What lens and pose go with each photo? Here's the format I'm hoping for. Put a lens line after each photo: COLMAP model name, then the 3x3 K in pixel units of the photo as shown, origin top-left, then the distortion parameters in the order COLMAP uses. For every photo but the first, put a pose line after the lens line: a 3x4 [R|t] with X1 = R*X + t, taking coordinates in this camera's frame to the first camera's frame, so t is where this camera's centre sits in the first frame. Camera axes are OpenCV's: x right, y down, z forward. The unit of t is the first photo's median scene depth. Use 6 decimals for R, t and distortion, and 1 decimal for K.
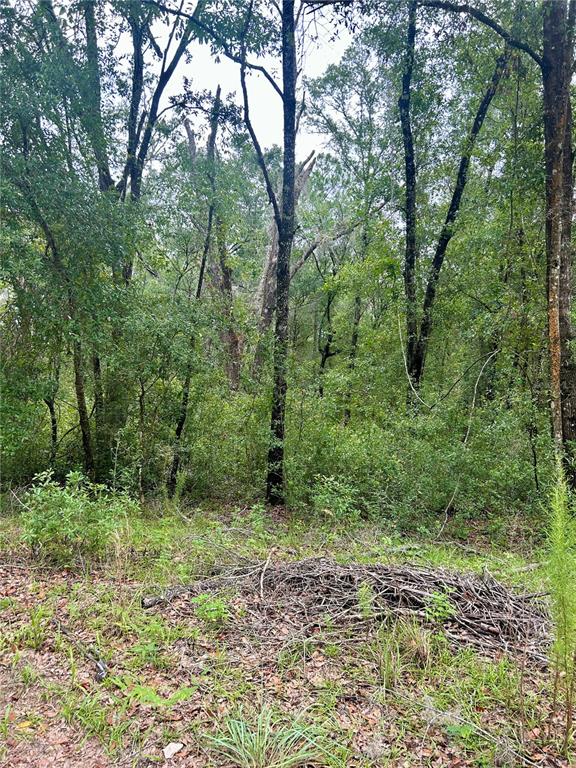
lens RADIAL K [[576.0, 0, 268.6], [0, 576.0, 383.9], [0, 0, 1]] dist [0.054412, -0.059048]
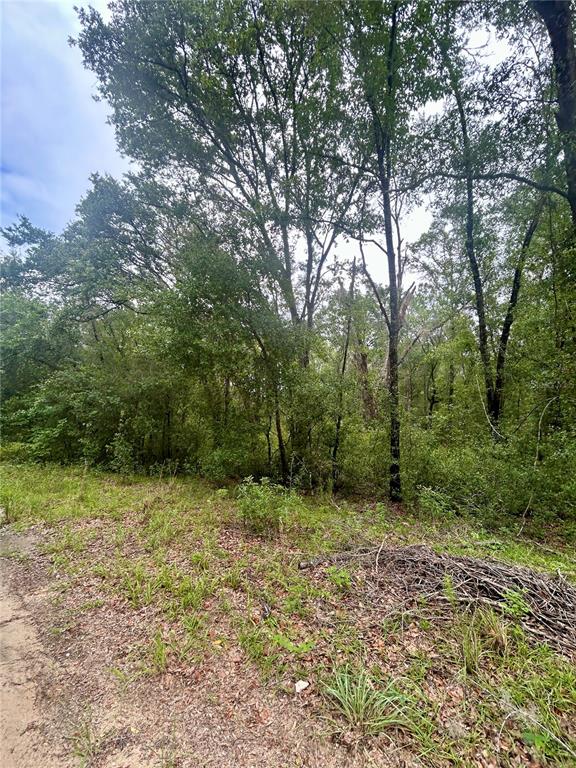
lens RADIAL K [[315.6, 0, 294.2], [0, 315.6, 381.9], [0, 0, 1]] dist [-0.007336, 0.002311]
pose [[0.942221, -0.055275, -0.330399, 0.054711], [0.016037, 0.992605, -0.120328, -0.012570], [0.334607, 0.108077, 0.936140, 0.084759]]
